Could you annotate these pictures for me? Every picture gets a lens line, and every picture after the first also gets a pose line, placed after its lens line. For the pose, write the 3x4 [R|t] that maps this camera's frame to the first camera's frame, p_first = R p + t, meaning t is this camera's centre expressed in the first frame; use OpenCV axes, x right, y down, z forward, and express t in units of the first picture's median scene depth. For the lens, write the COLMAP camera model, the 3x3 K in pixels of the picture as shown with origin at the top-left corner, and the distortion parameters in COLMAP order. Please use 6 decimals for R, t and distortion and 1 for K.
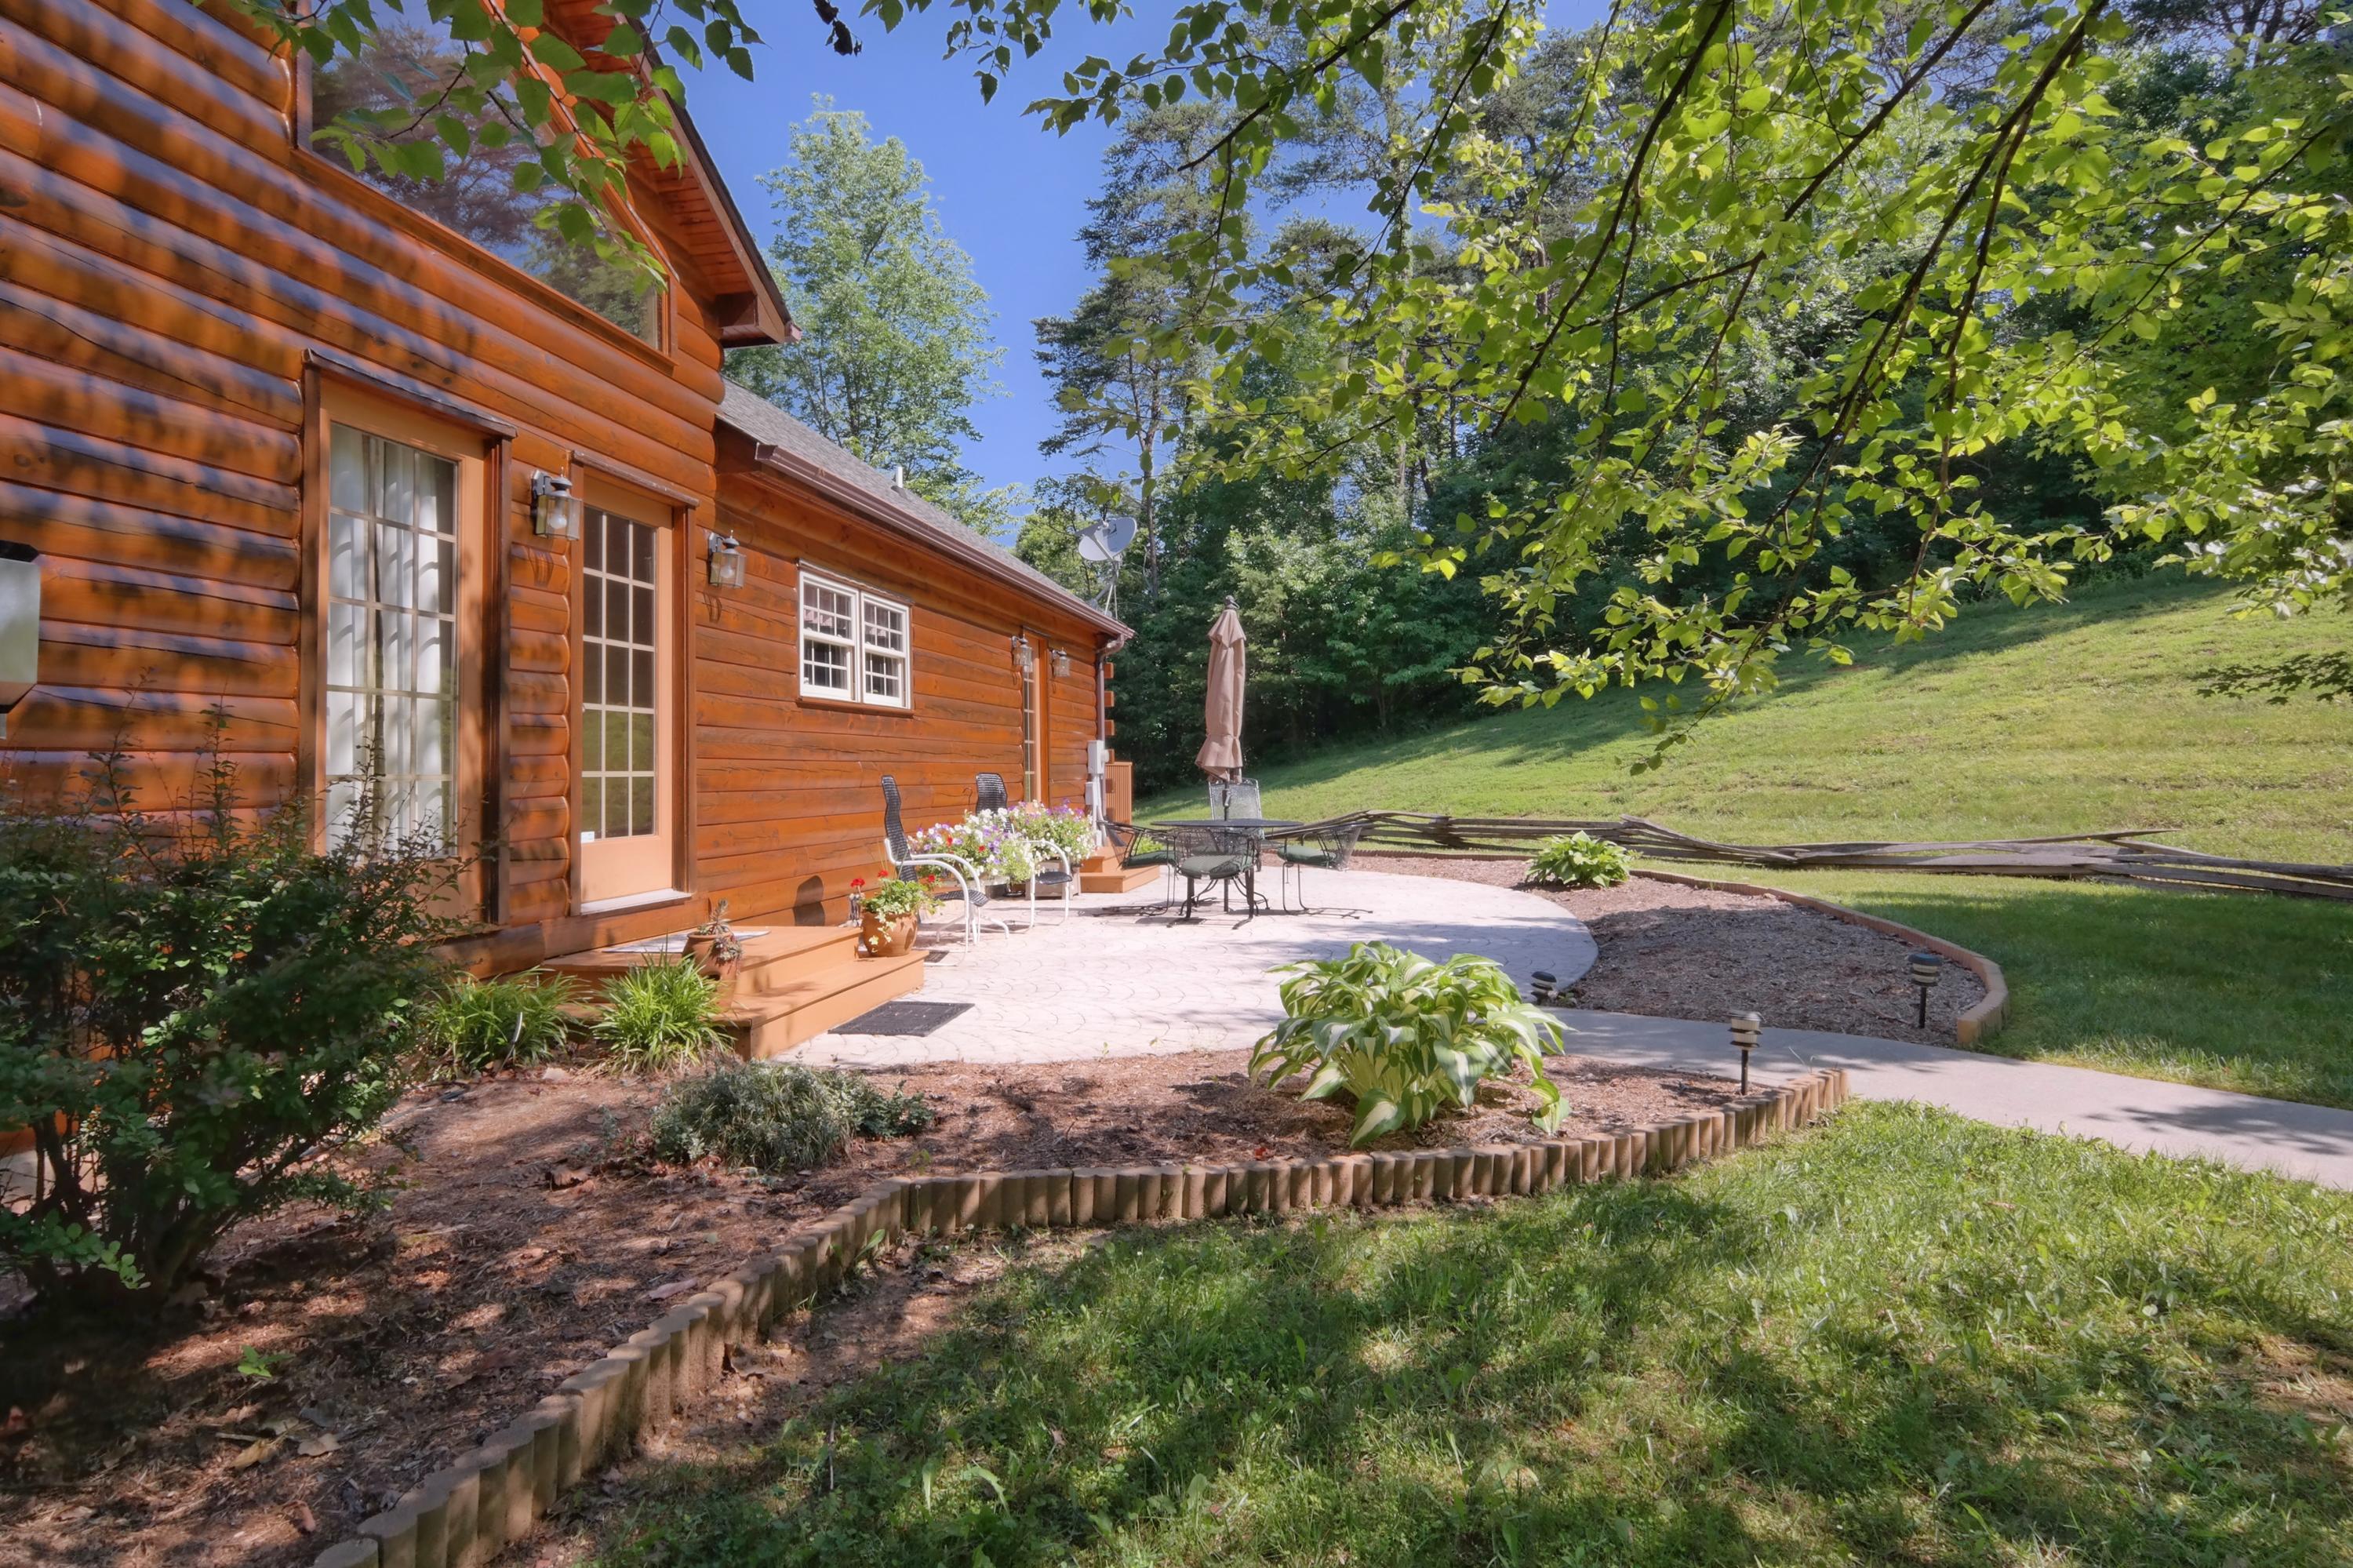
lens RADIAL K [[1288.7, 0, 1169.2], [0, 1288.7, 747.9], [0, 0, 1]] dist [-0.074855, 0.000392]
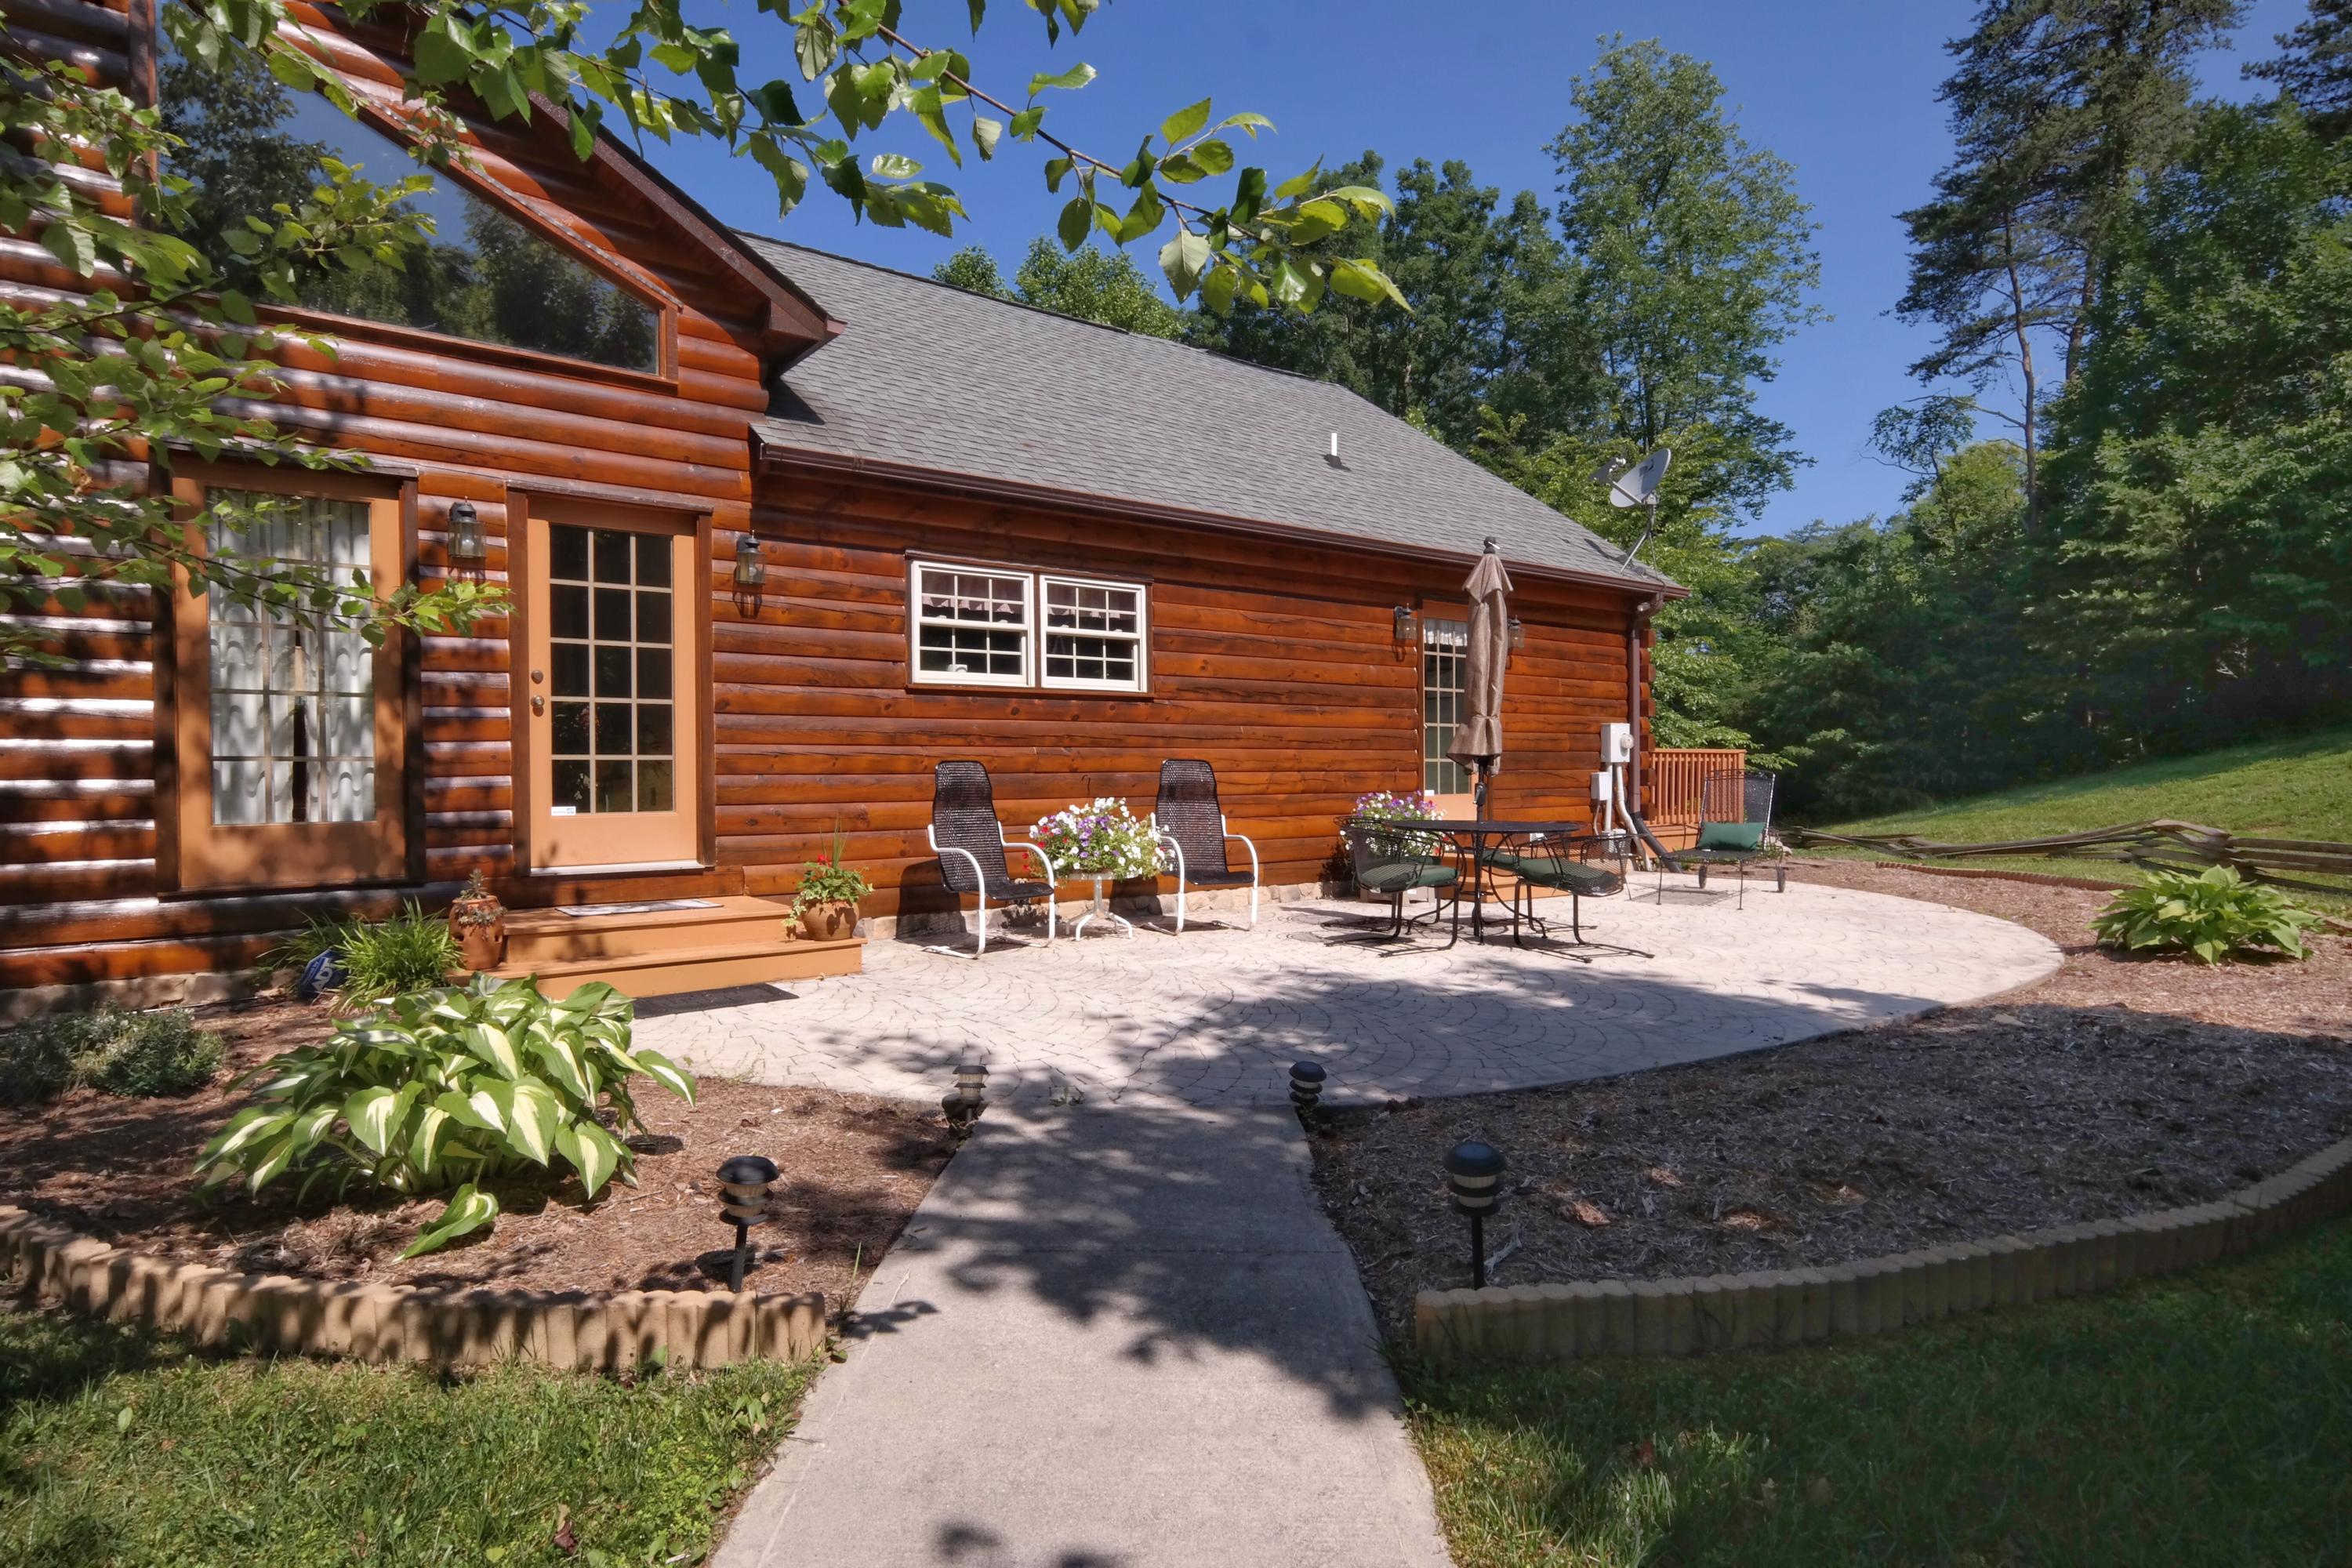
lens RADIAL K [[1260.4, 0, 1176.0], [0, 1260.4, 784.0], [0, 0, 1]] dist [-0.003298, 0.000126]
pose [[0.743040, 0.020281, -0.668940, 0.456337], [0.005362, 0.999328, 0.036253, 0.004675], [0.669226, -0.030525, 0.742432, 0.316780]]
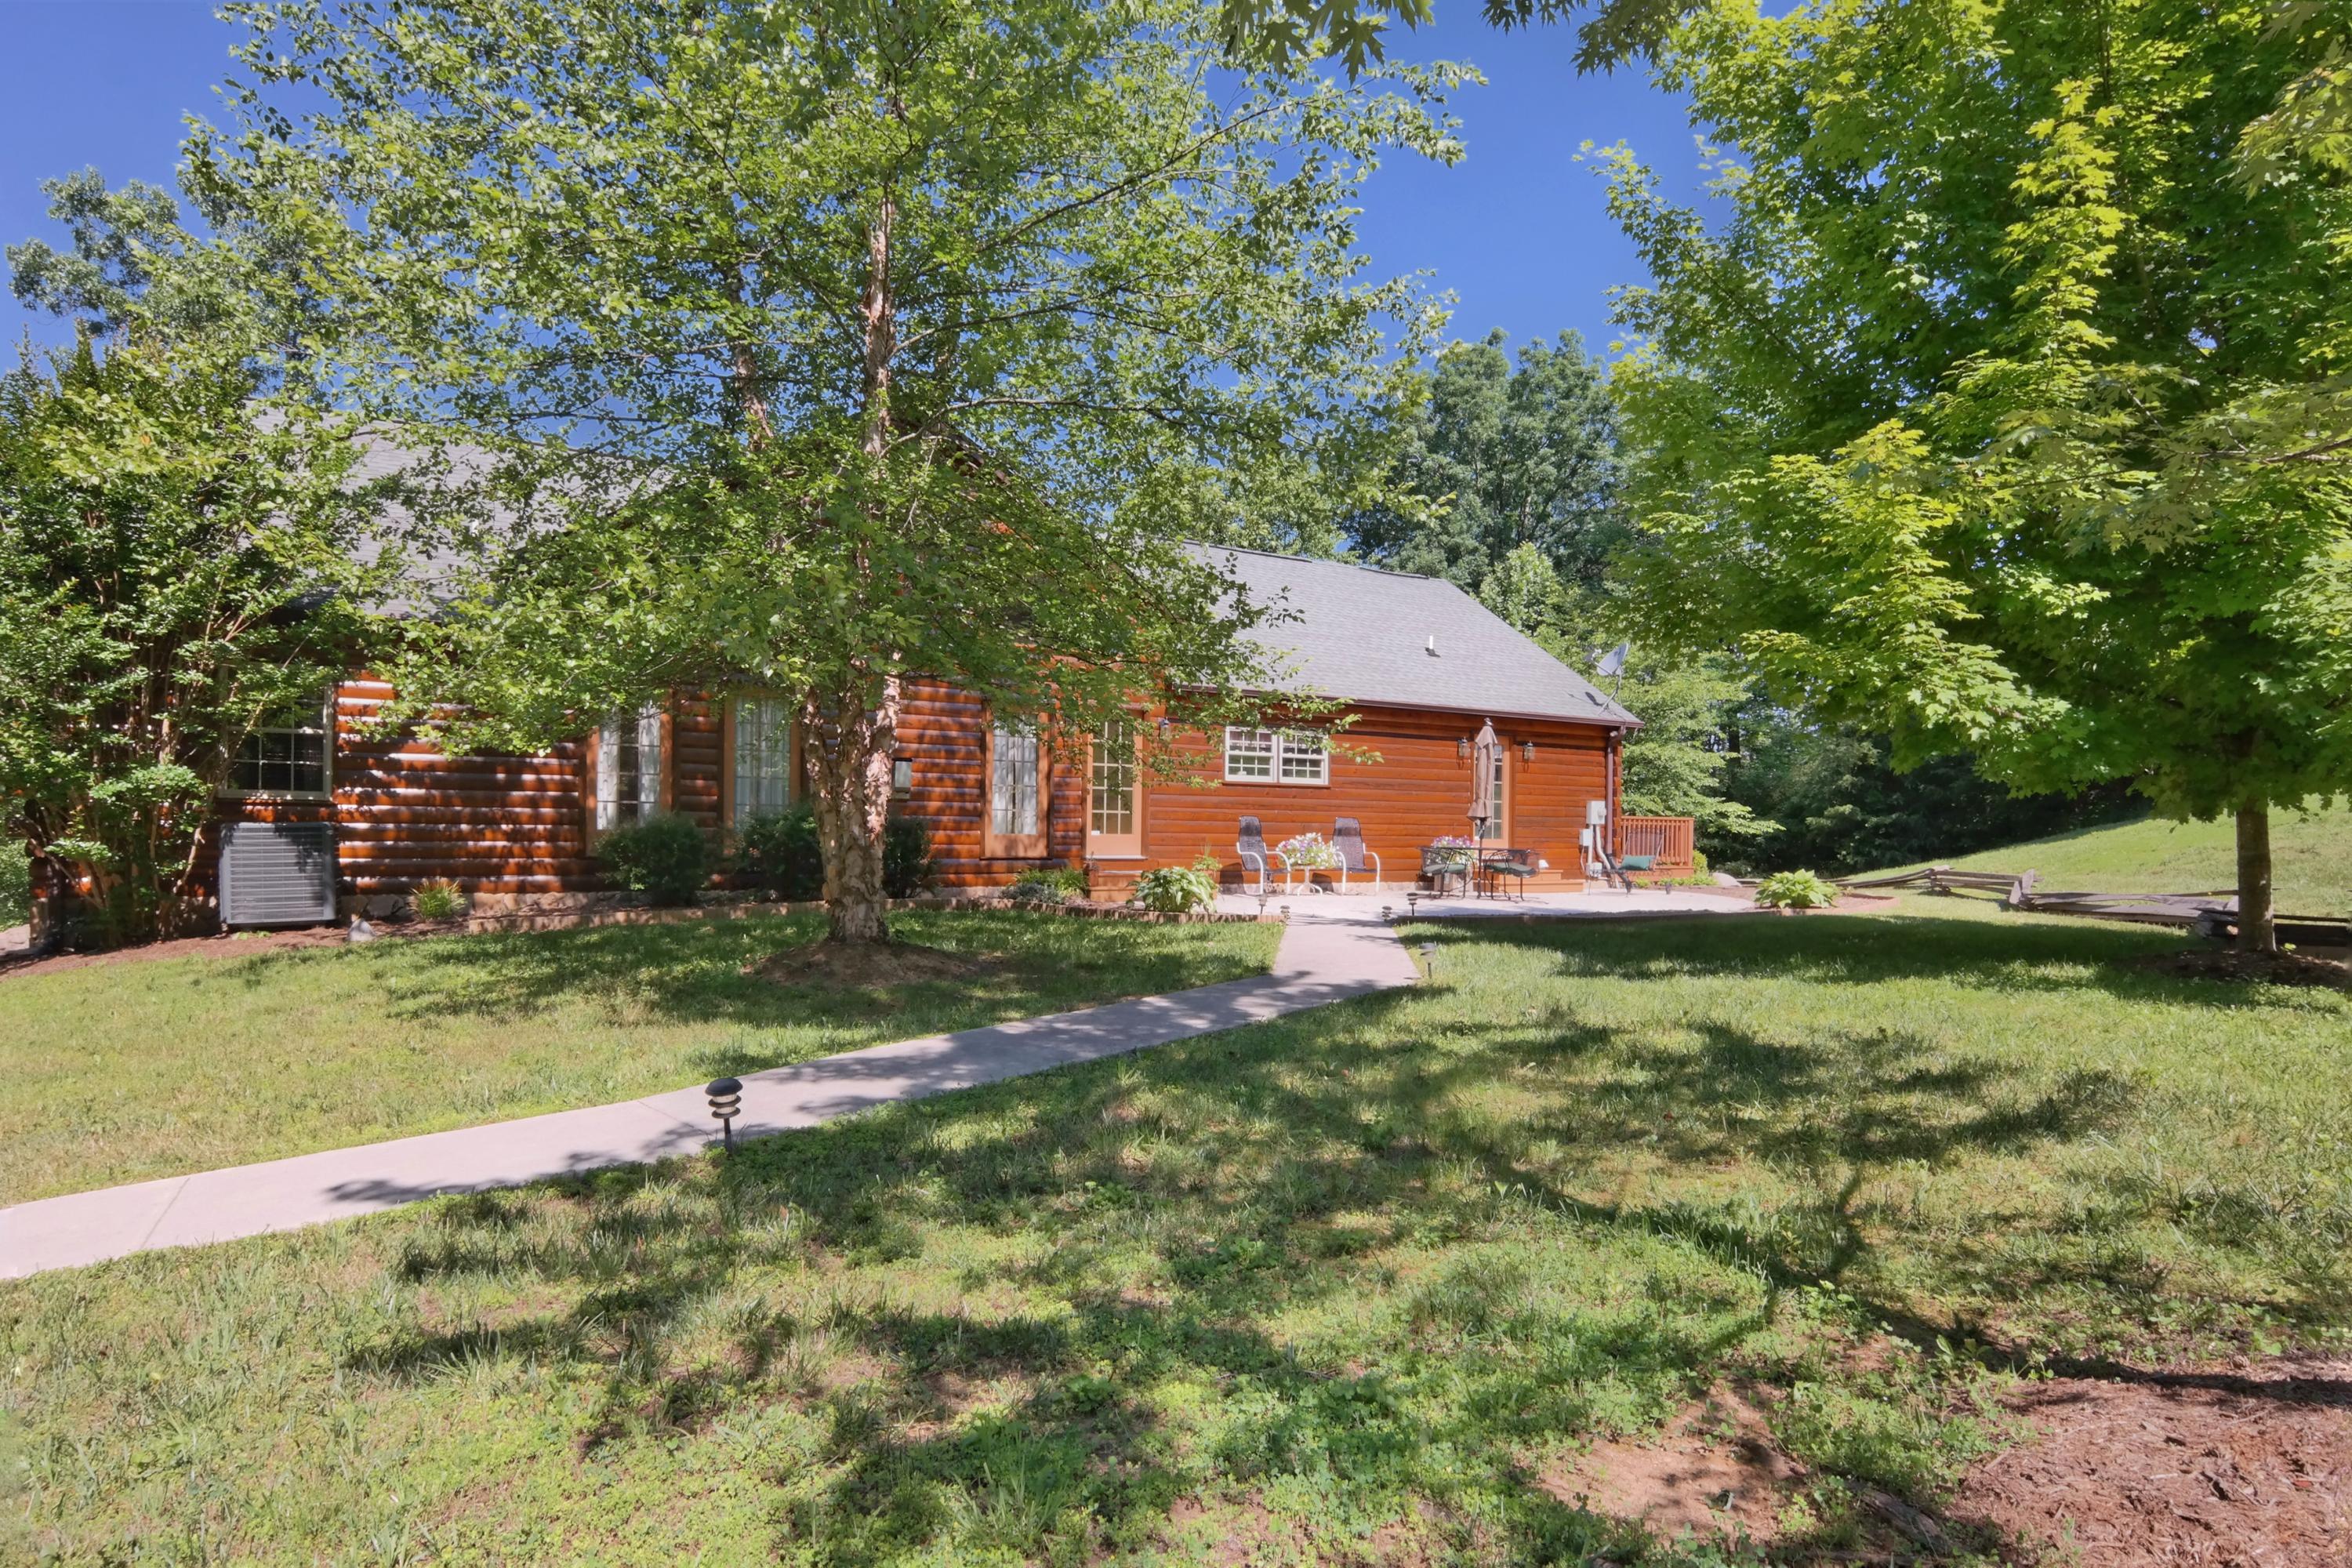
lens RADIAL K [[1260.4, 0, 1176.0], [0, 1260.4, 784.0], [0, 0, 1]] dist [-0.003298, 0.000126]
pose [[0.659470, -0.001899, -0.751729, 1.132367], [-0.010489, 0.999876, -0.011728, -0.005348], [0.751658, 0.015619, 0.659368, -0.473906]]
